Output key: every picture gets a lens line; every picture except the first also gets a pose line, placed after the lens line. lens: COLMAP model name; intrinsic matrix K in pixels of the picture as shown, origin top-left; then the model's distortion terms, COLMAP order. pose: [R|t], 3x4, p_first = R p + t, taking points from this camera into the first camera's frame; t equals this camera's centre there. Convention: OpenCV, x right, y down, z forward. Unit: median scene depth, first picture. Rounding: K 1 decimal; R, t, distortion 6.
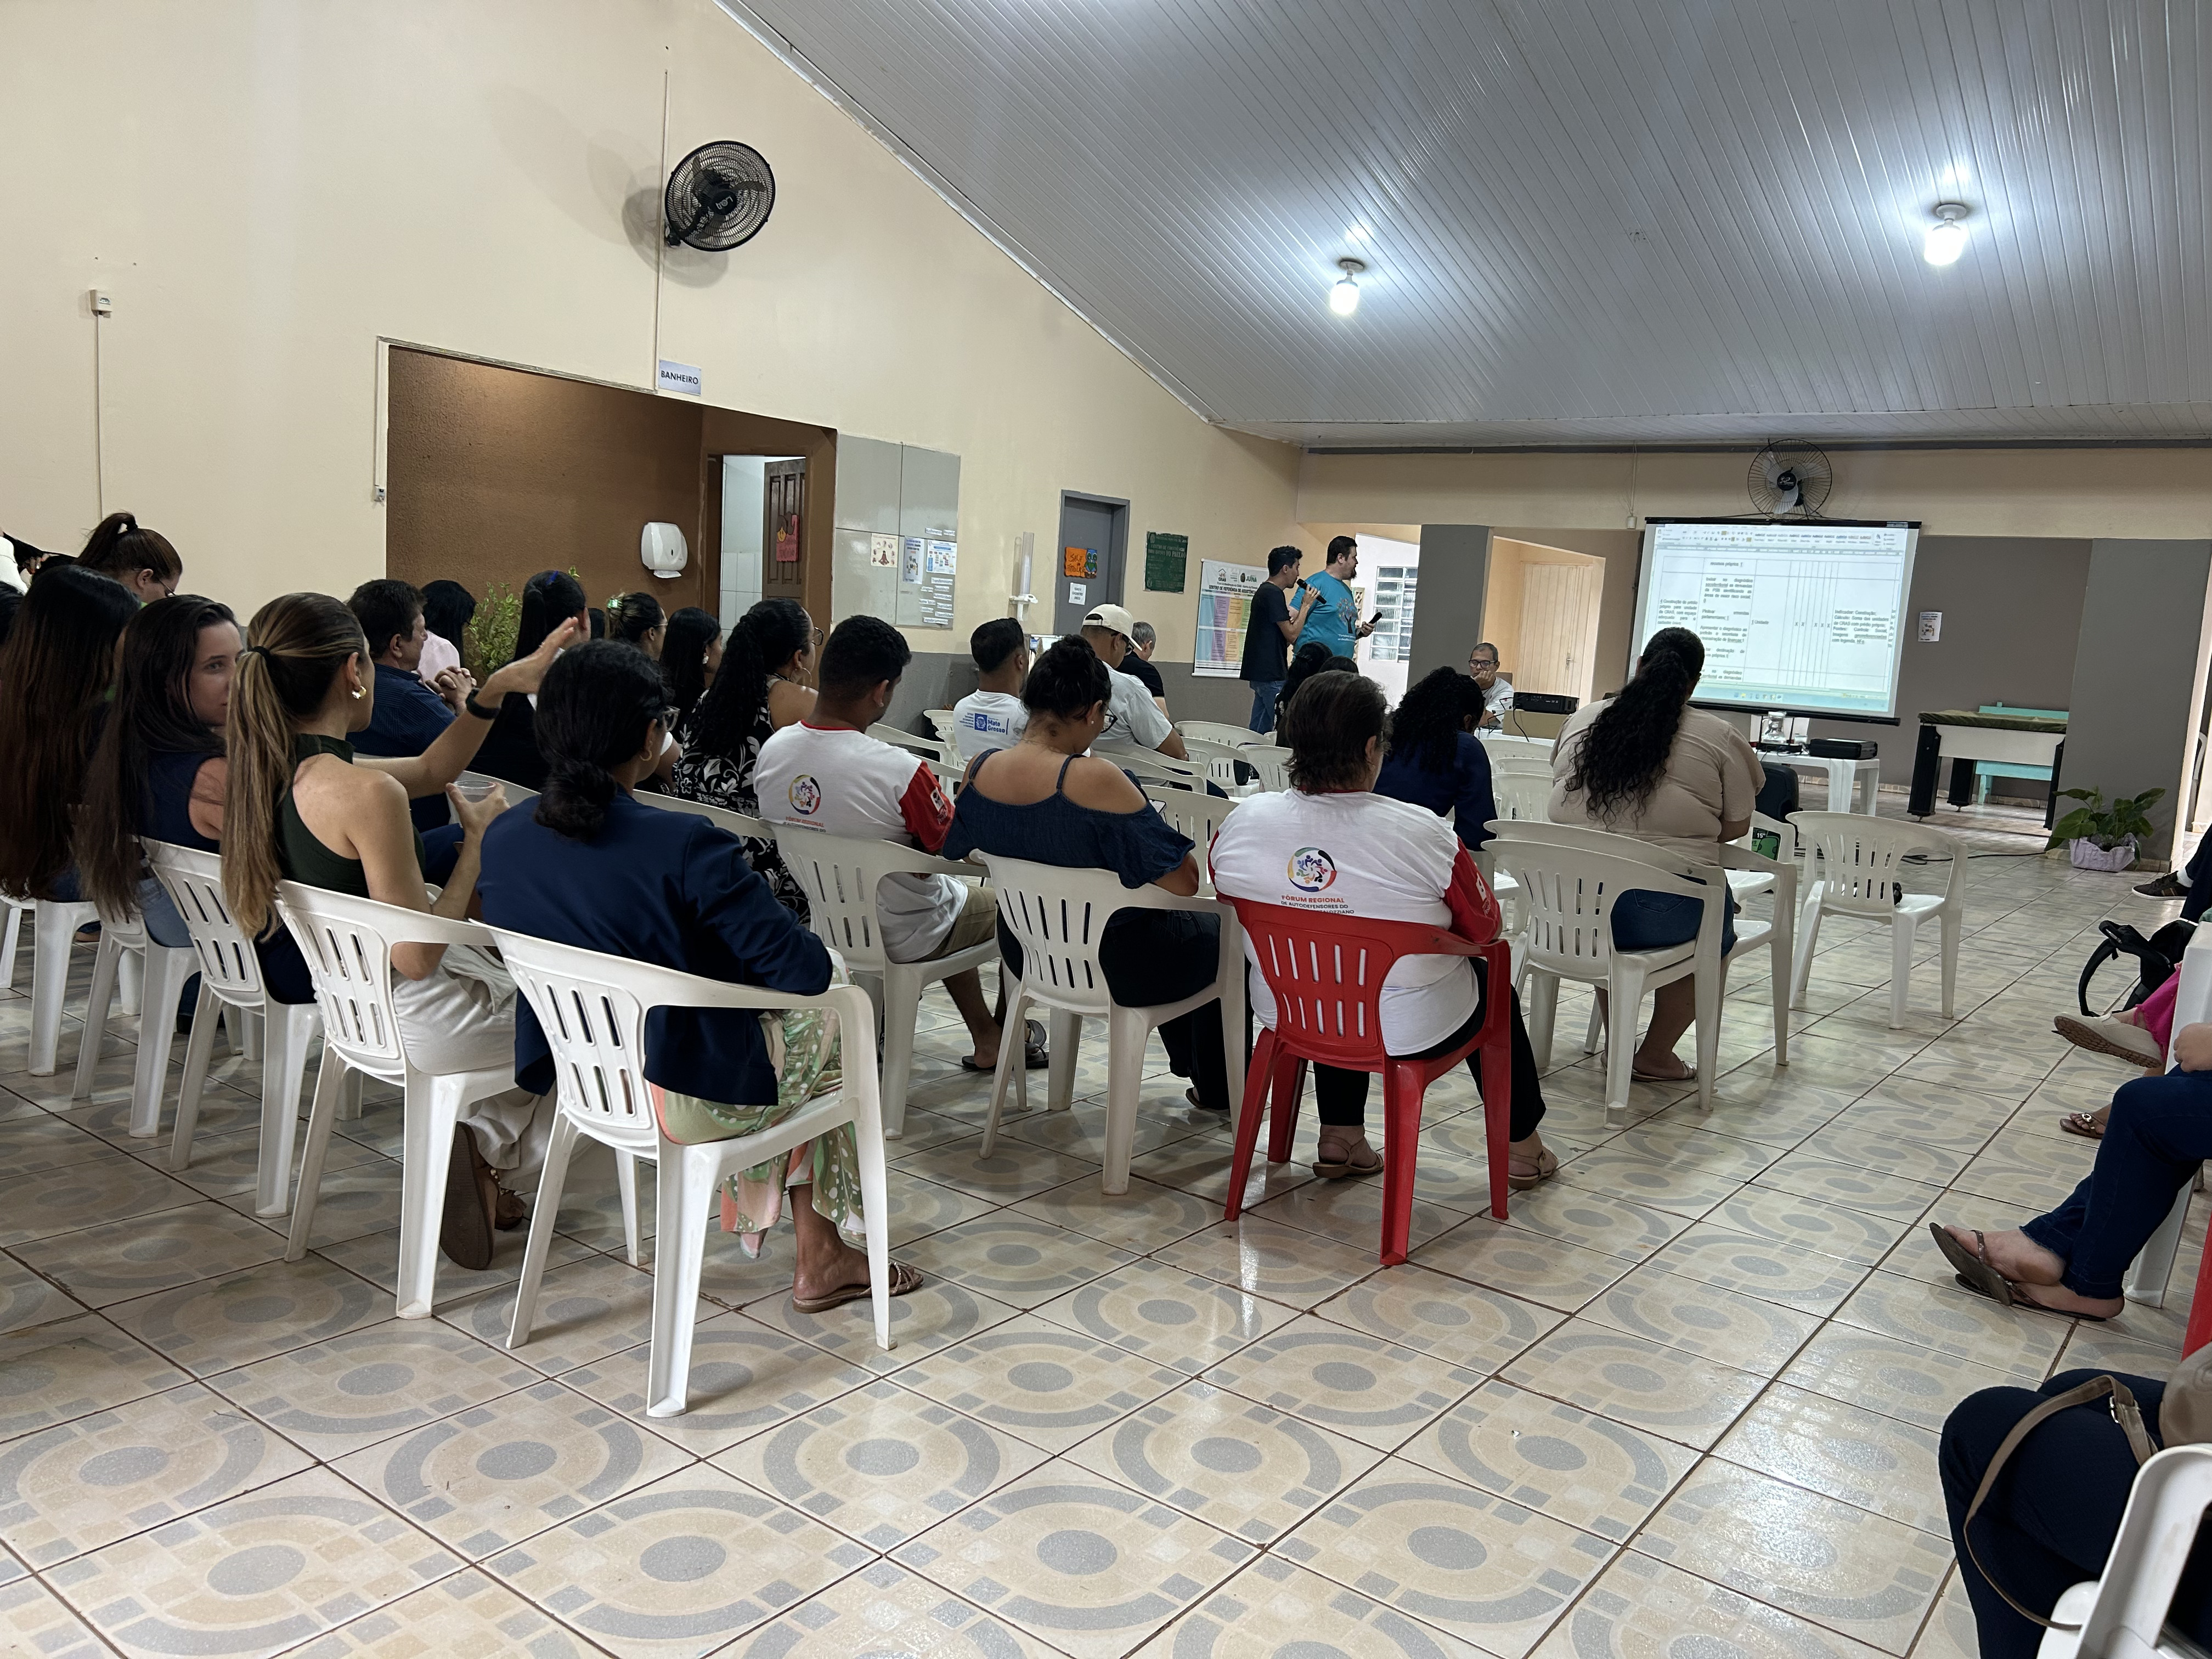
lens RADIAL K [[1665.1, 0, 1106.0], [0, 1665.1, 829.5], [0, 0, 1]] dist [0.156677, -0.326841]
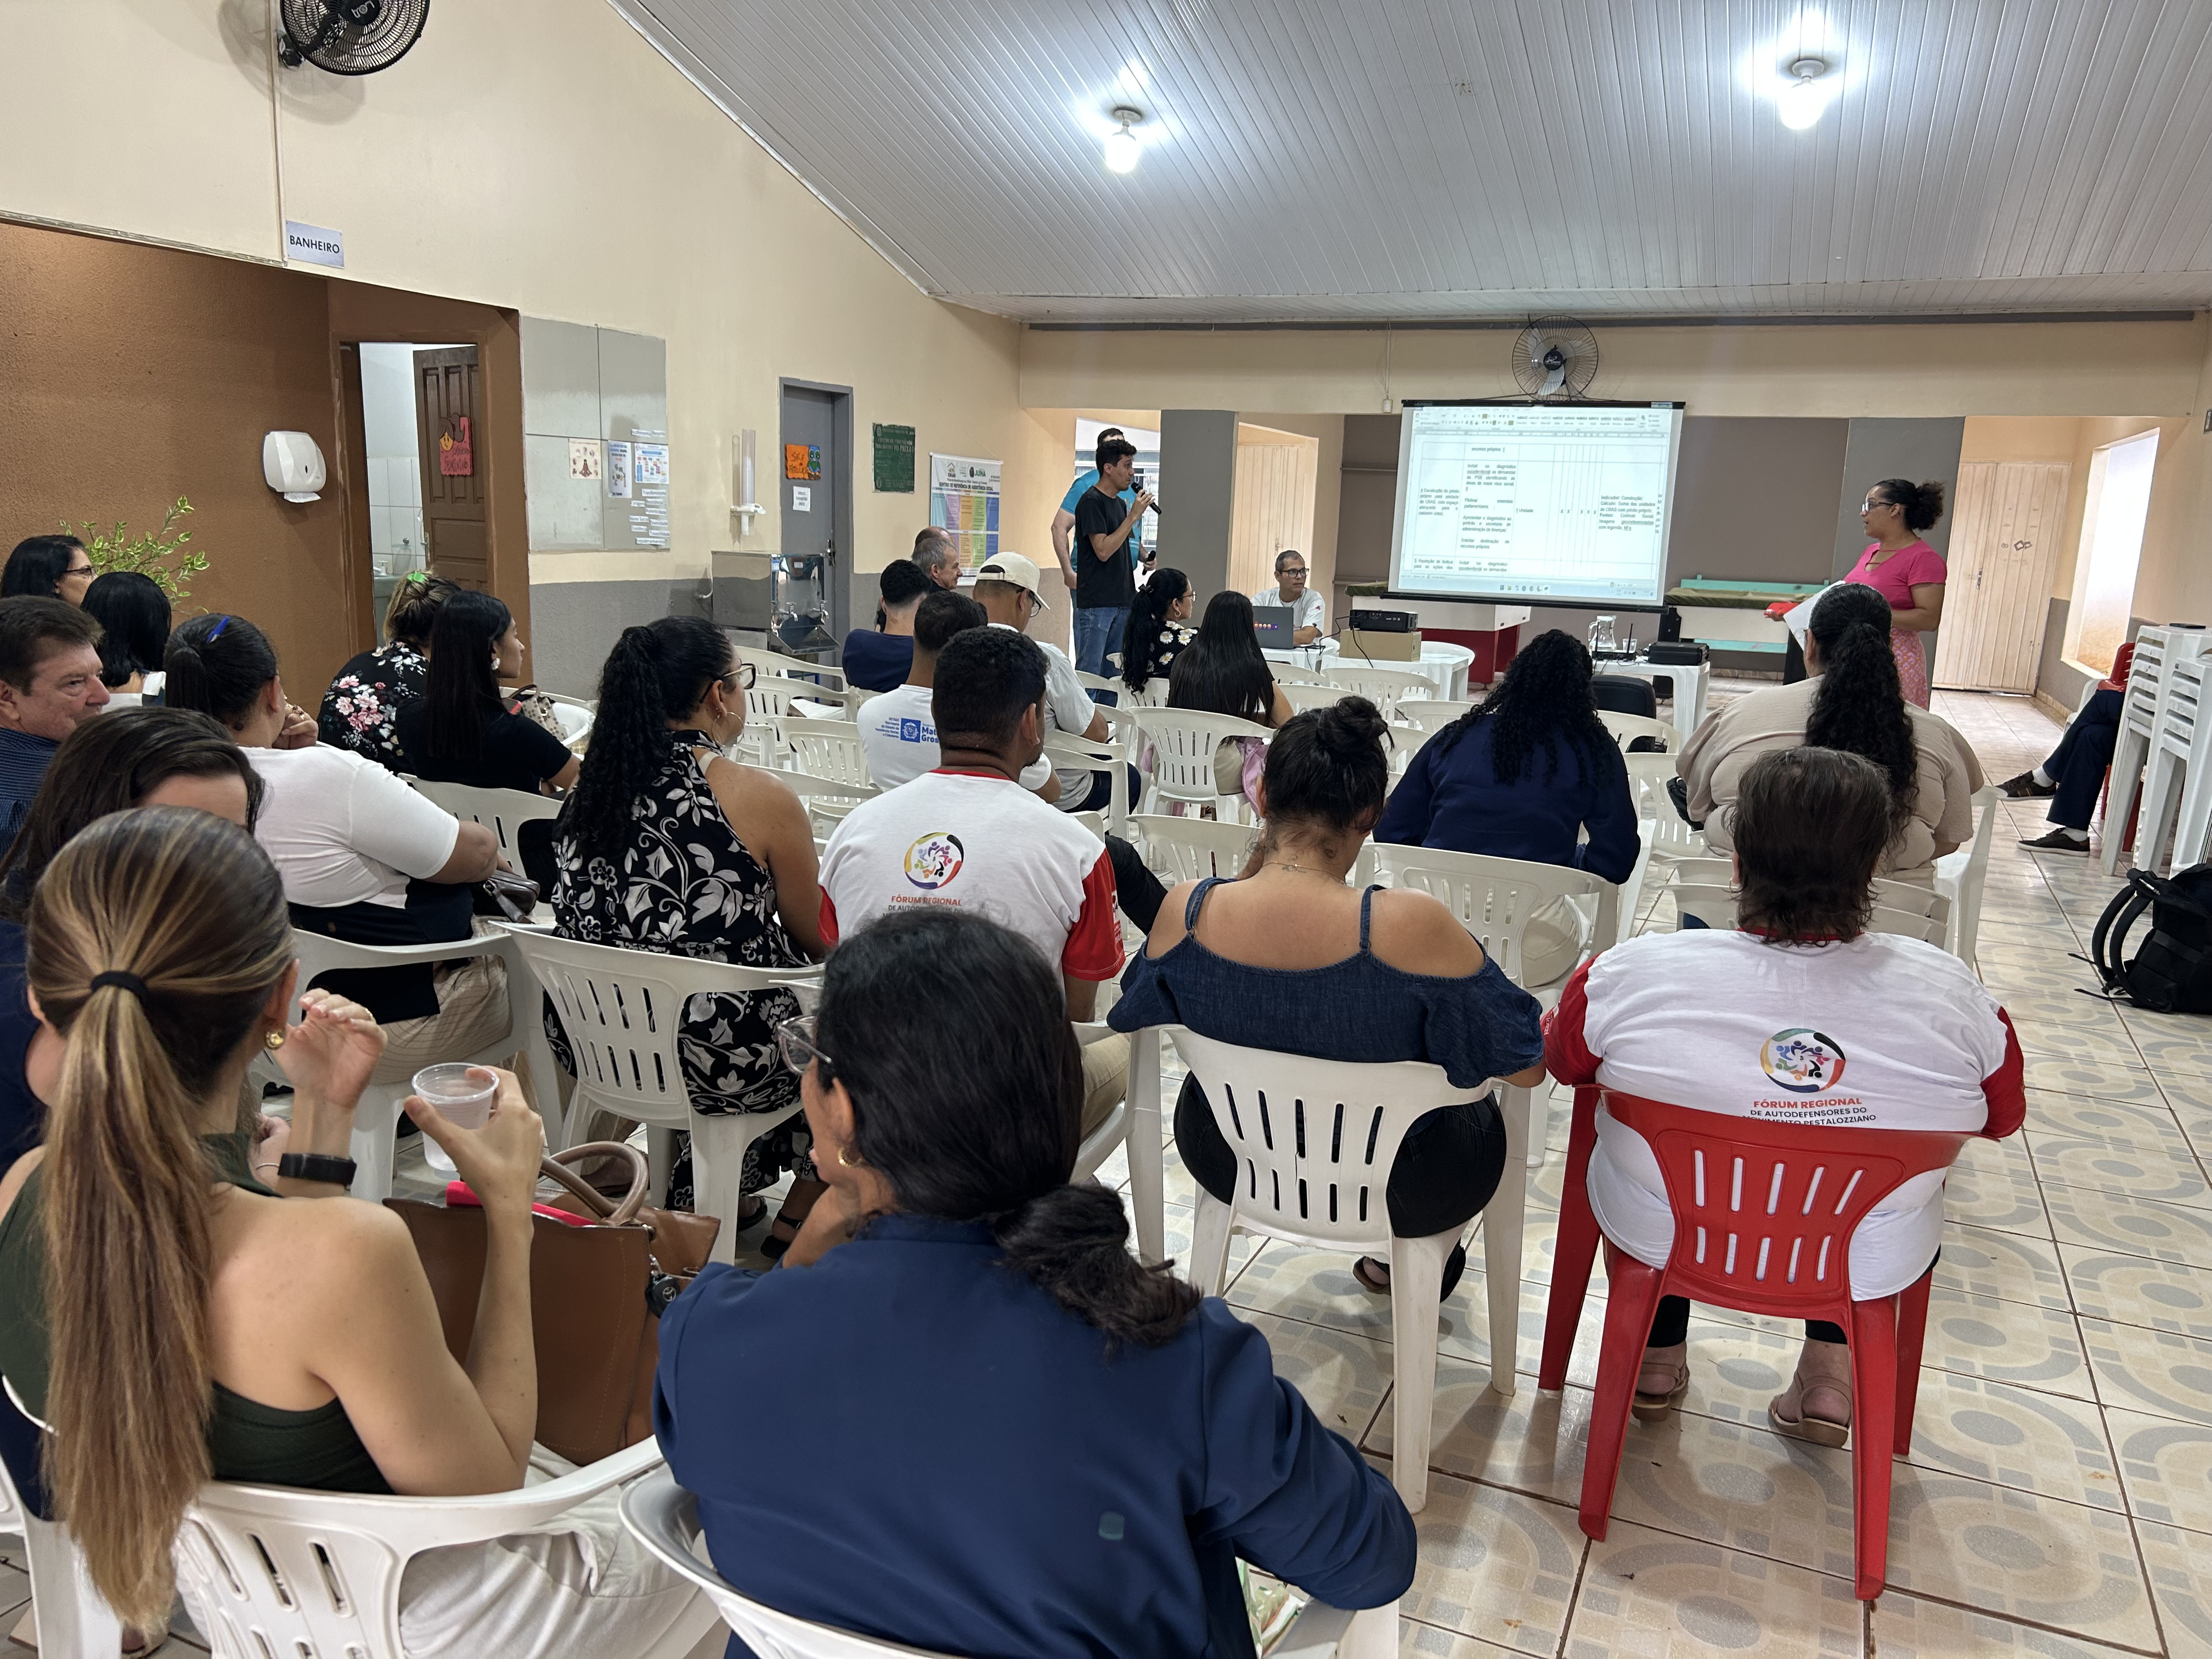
lens RADIAL K [[1677.3, 0, 1113.0], [0, 1677.3, 835.7], [0, 0, 1]] dist [0.070238, -0.069556]
pose [[0.971448, -0.075823, 0.224810, -0.076961], [0.057789, 0.994639, 0.085748, -0.037637], [-0.230106, -0.070308, 0.970622, 0.121492]]
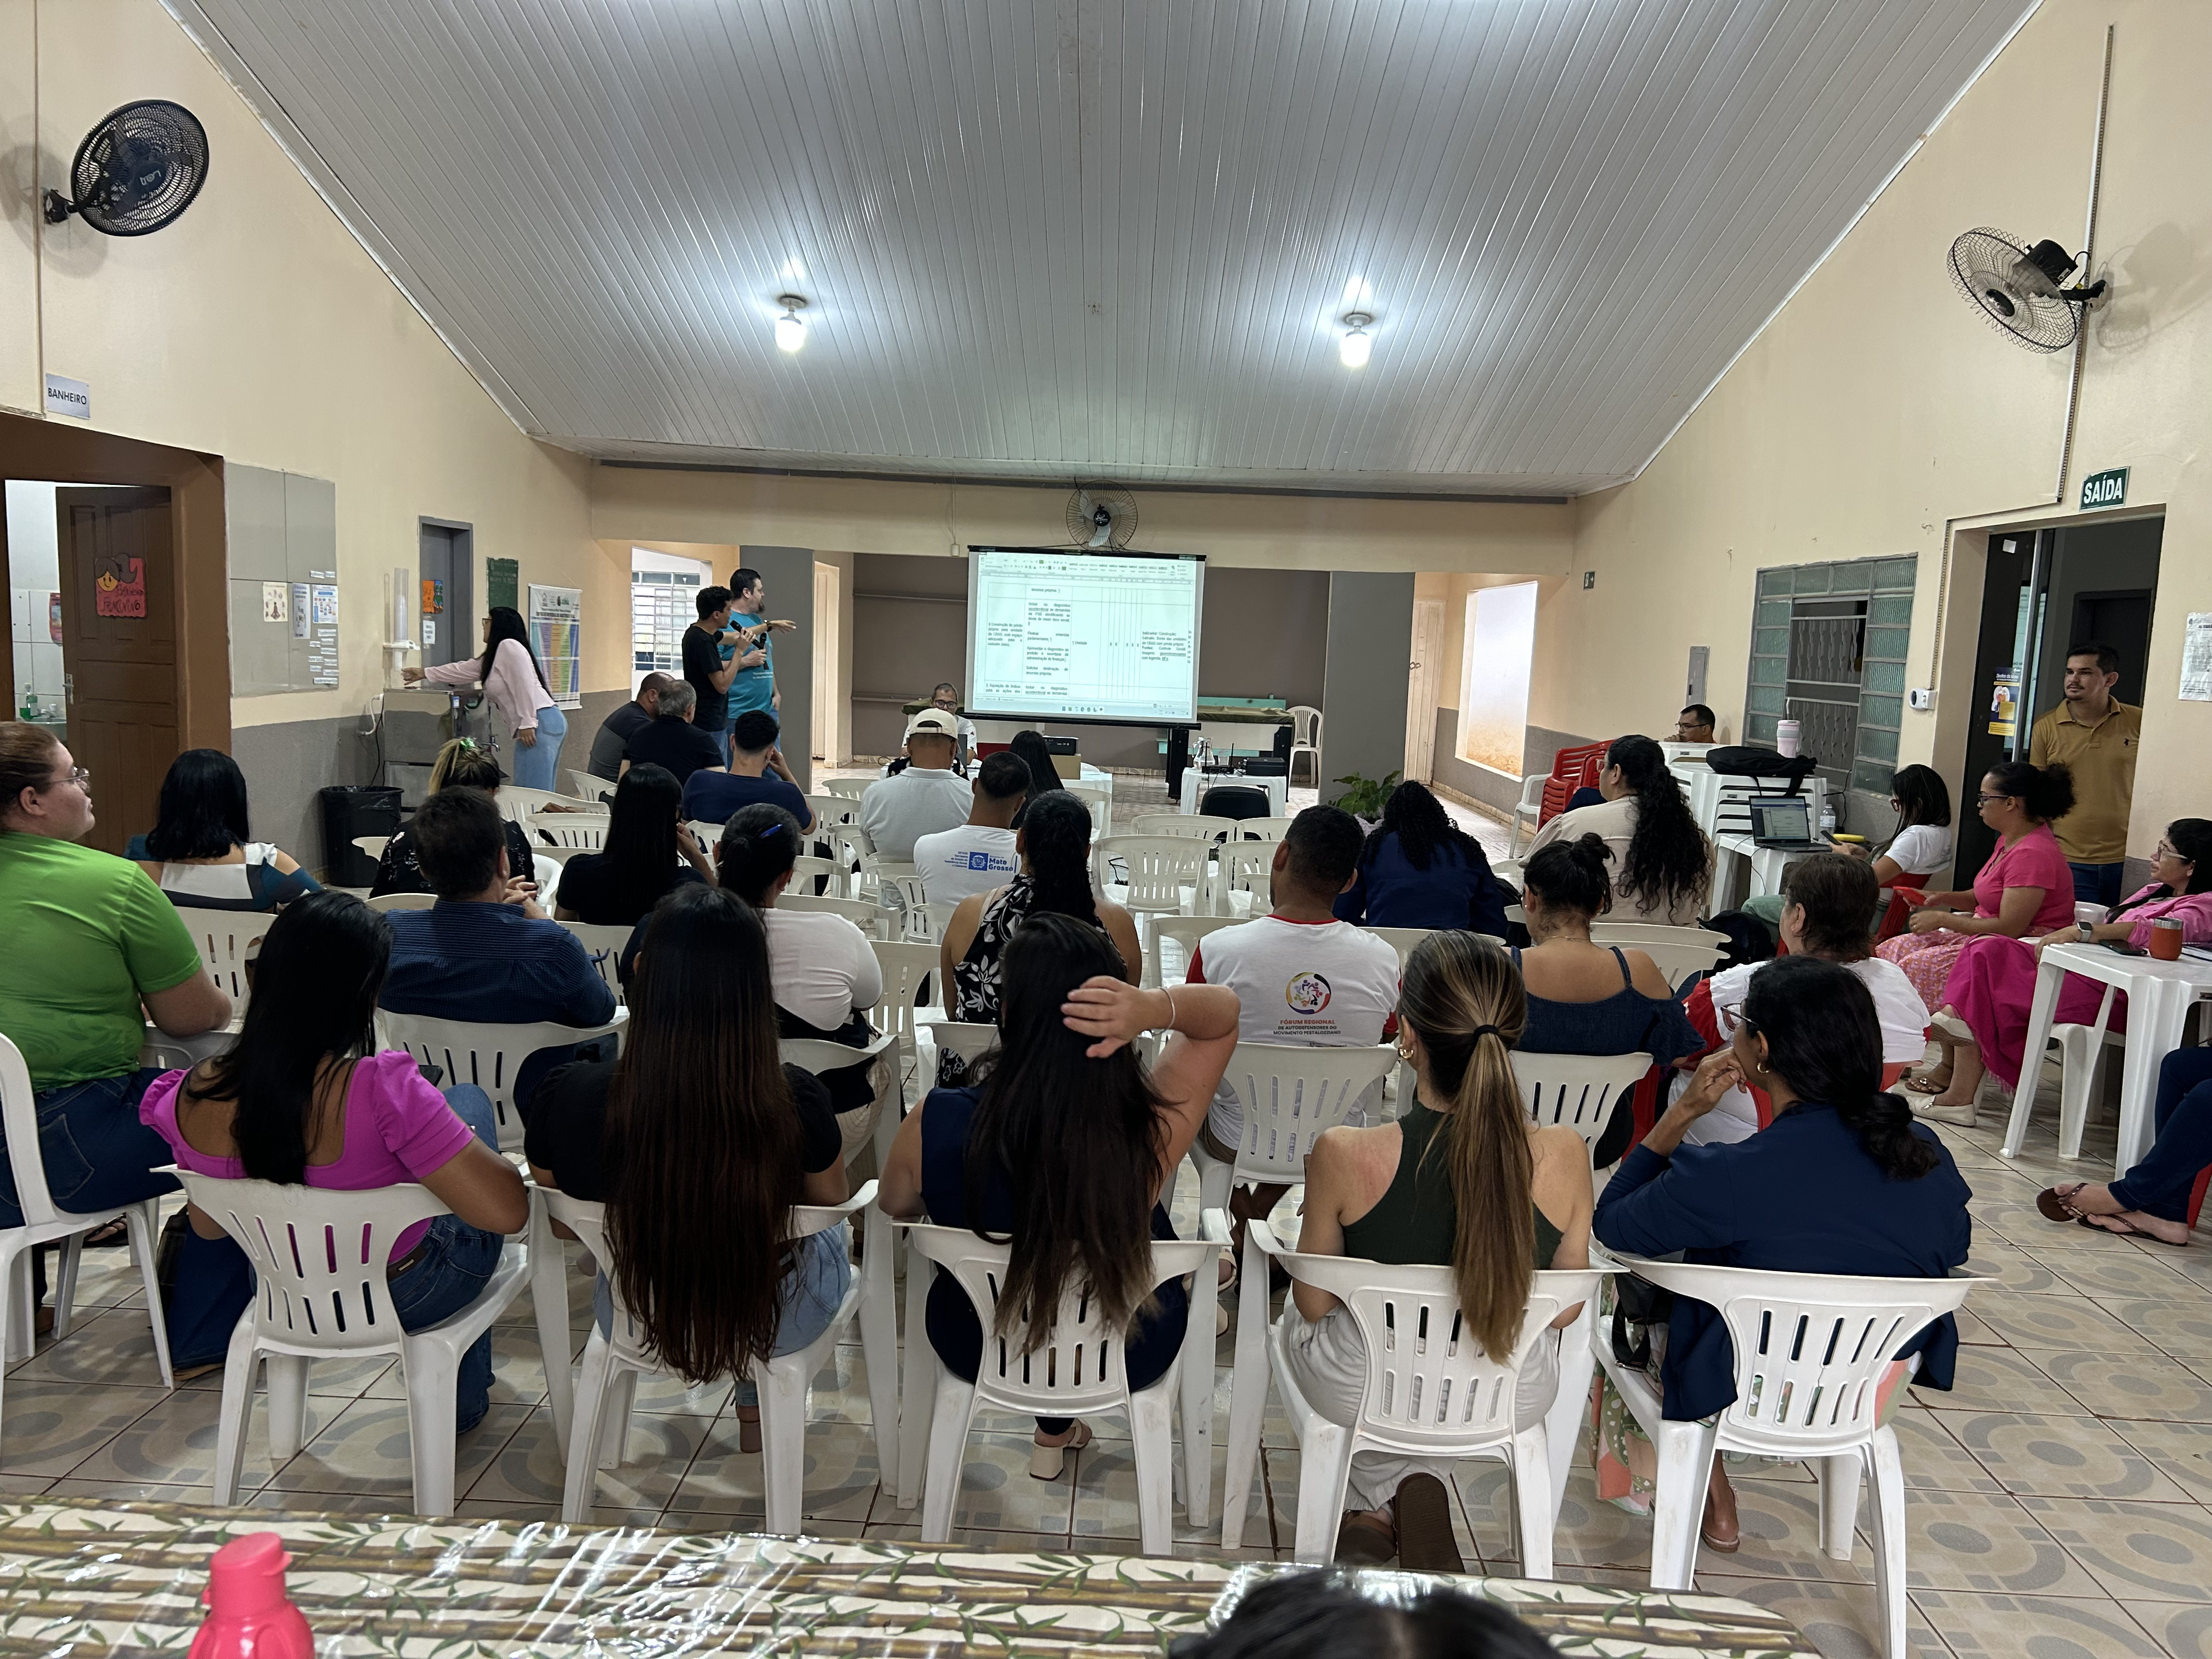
lens RADIAL K [[1669.9, 0, 1087.0], [0, 1669.9, 853.4], [0, 0, 1]] dist [0.068713, -0.071812]
pose [[0.821737, -0.107456, 0.559644, -0.263944], [0.085927, 0.994197, 0.064725, -0.060584], [-0.563351, -0.005098, 0.826202, 0.094685]]
